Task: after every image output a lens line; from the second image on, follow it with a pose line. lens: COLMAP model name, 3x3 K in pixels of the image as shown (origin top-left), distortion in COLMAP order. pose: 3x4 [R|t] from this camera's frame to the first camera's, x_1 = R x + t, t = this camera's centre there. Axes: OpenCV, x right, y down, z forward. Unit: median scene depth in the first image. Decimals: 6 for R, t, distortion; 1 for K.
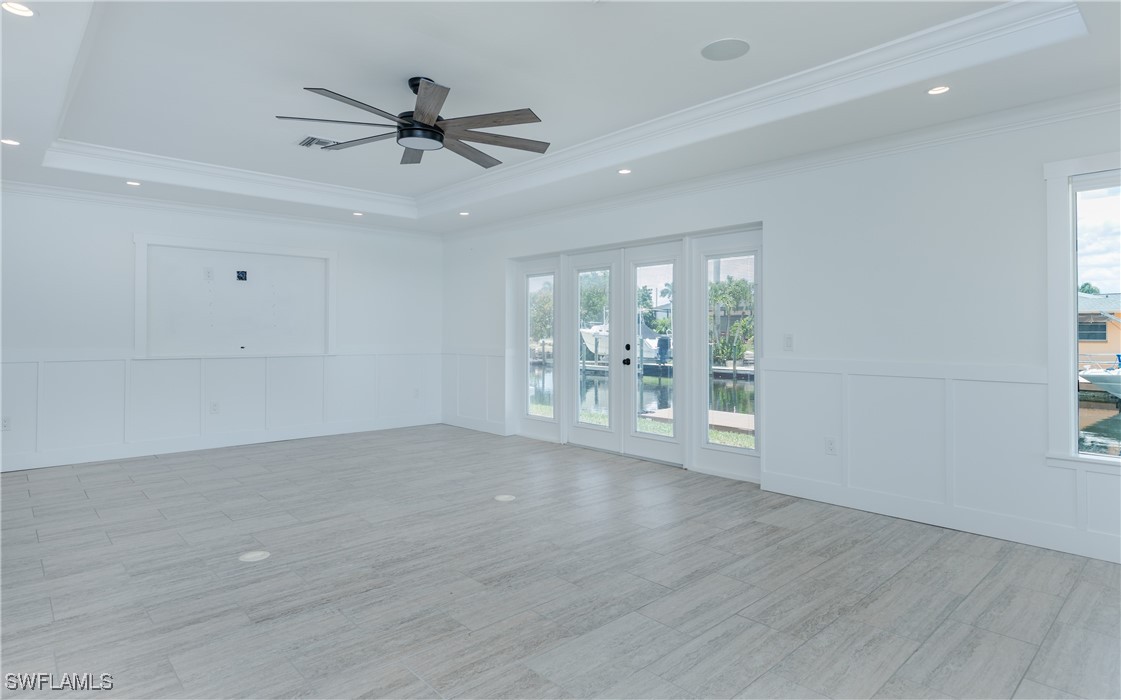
lens RADIAL K [[608.5, 0, 558.1], [0, 608.5, 339.9], [0, 0, 1]] dist [0.001404, -0.000833]
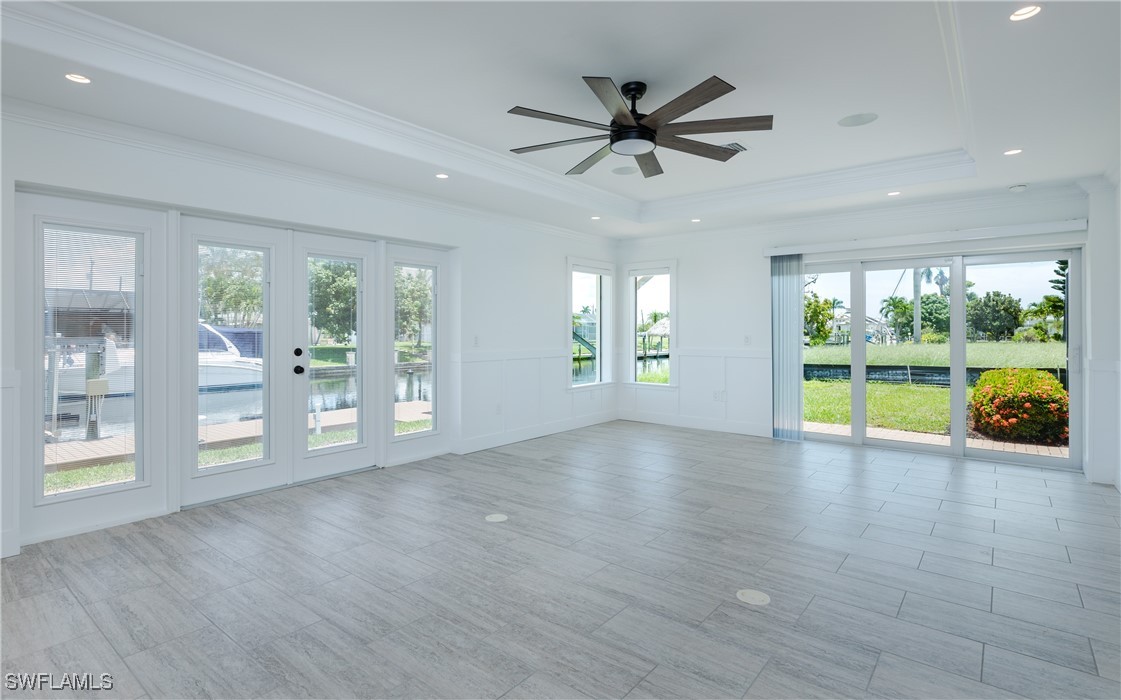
lens RADIAL K [[566.4, 0, 549.5], [0, 566.4, 335.2], [0, 0, 1]] dist [-0.003218, -0.002471]
pose [[-0.146502, -0.006851, 0.989187, -1.220622], [0.013347, 0.999871, 0.008902, -0.023429], [-0.989120, 0.014507, -0.146391, 1.372411]]
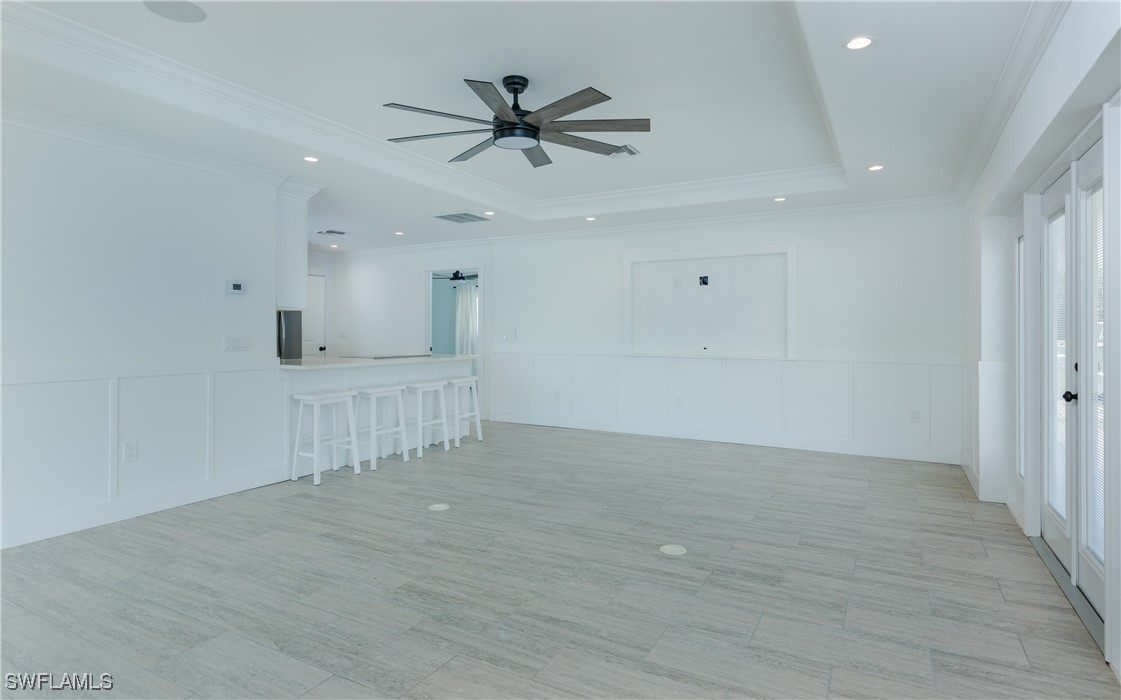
lens RADIAL K [[608.5, 0, 546.3], [0, 608.5, 327.0], [0, 0, 1]] dist [0.001404, -0.000833]
pose [[0.306685, -0.009007, -0.951769, 0.786950], [-0.015163, 0.999782, -0.014347, -0.010539], [0.951690, 0.018831, 0.306481, 0.800618]]
